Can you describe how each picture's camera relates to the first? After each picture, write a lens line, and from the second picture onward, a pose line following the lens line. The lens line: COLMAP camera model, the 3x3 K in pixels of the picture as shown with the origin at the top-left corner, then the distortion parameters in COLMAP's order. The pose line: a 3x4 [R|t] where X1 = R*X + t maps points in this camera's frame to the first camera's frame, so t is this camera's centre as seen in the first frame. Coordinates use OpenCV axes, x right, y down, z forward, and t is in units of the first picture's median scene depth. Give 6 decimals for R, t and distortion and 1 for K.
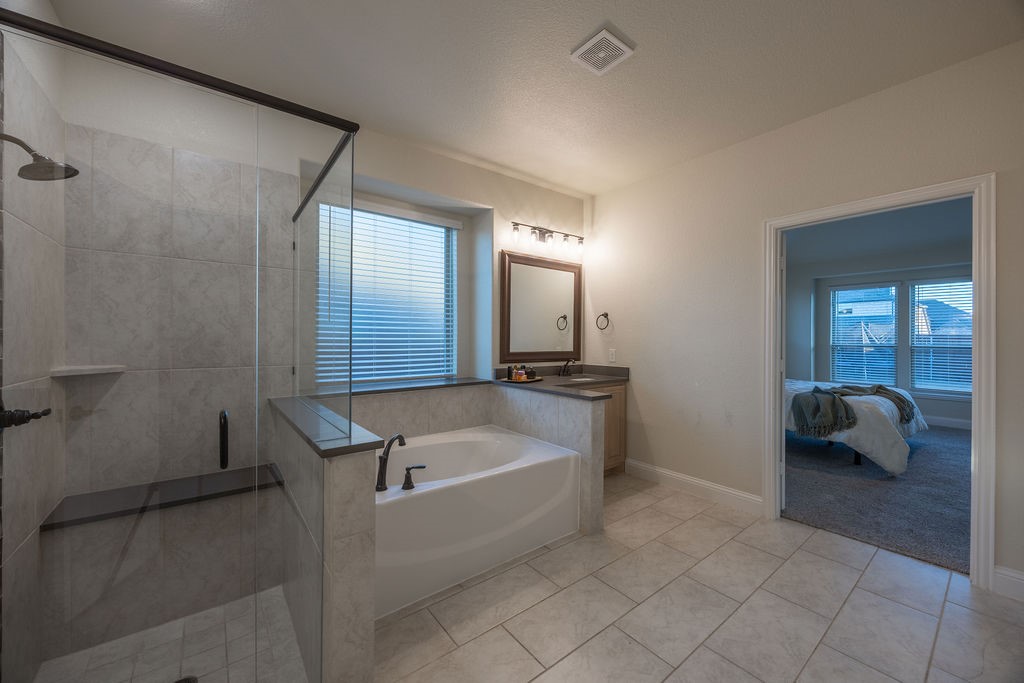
lens RADIAL K [[389.0, 0, 516.2], [0, 389.0, 340.3], [0, 0, 1]] dist [-0.002384, -0.000133]
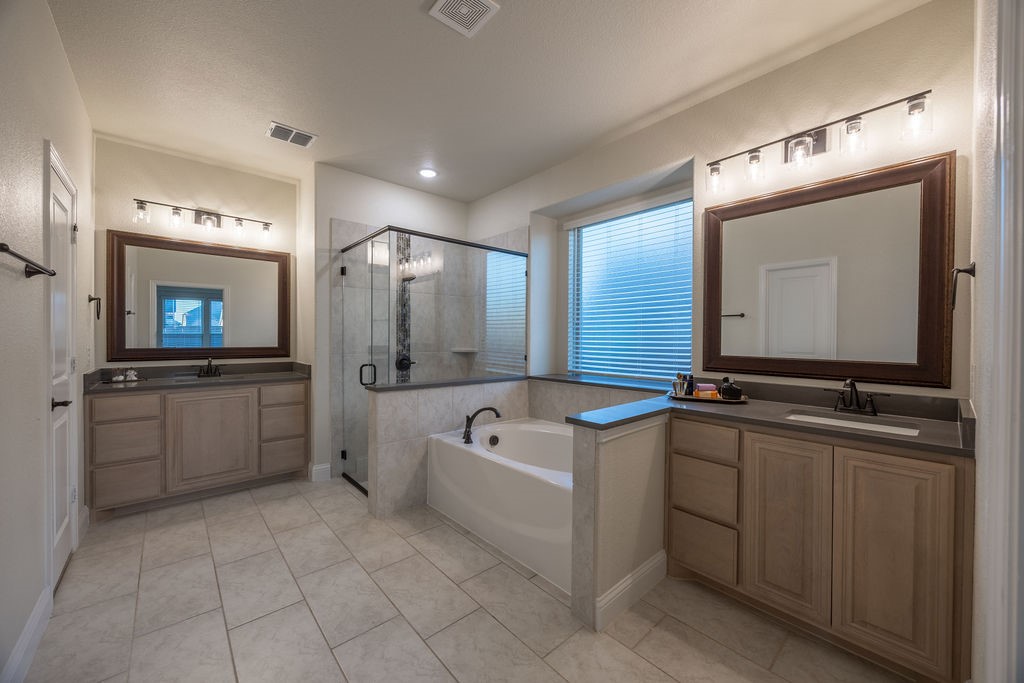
lens RADIAL K [[389.0, 0, 516.2], [0, 389.0, 340.3], [0, 0, 1]] dist [-0.002384, -0.000133]
pose [[0.058501, 0.004829, -0.998276, 0.722132], [-0.003879, 0.999982, 0.004610, 0.002307], [0.998280, 0.003603, 0.058519, 0.698894]]
